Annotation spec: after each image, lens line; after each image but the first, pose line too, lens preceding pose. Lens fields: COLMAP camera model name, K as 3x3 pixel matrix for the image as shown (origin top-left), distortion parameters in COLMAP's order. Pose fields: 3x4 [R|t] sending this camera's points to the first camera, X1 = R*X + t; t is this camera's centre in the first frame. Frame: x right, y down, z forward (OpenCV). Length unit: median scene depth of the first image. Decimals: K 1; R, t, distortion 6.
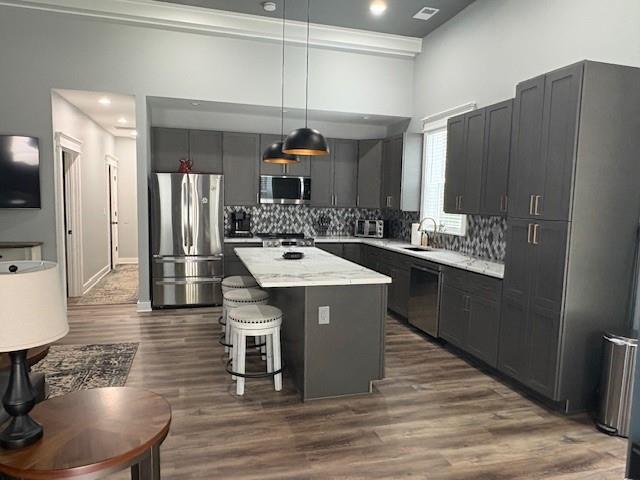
lens RADIAL K [[446.3, 0, 318.5], [0, 446.3, 242.8], [0, 0, 1]] dist [0.001156, 0.005548]
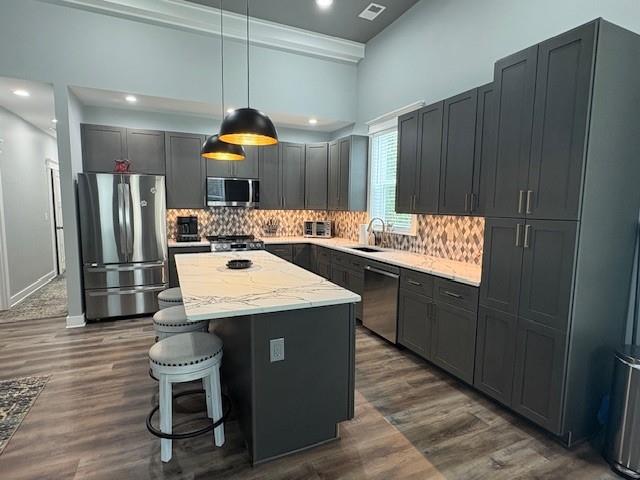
lens RADIAL K [[346.5, 0, 320.2], [0, 346.5, 242.3], [0, 0, 1]] dist [-0.001859, -0.001069]
pose [[0.988957, -0.025779, 0.145940, 0.002319], [0.023882, 0.999606, 0.014742, -0.018184], [-0.146263, -0.011094, 0.989184, 0.274707]]
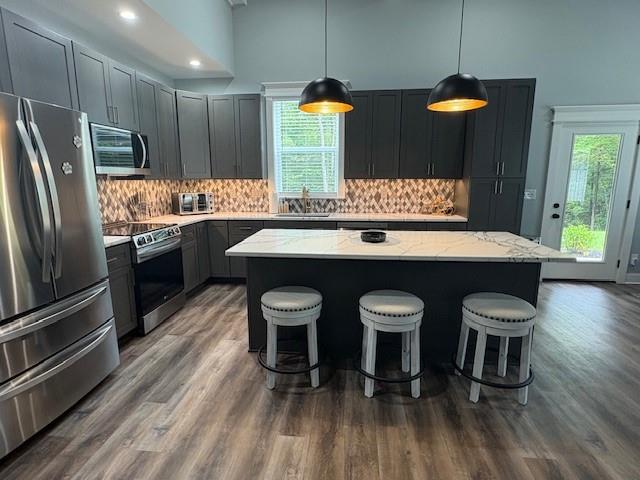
lens RADIAL K [[346.5, 0, 324.3], [0, 346.5, 241.3], [0, 0, 1]] dist [-0.001859, -0.001069]
pose [[0.358819, -0.193198, 0.913194, -0.575566], [0.100625, 0.980650, 0.167931, -0.066230], [-0.927967, 0.031633, 0.371317, 0.758008]]
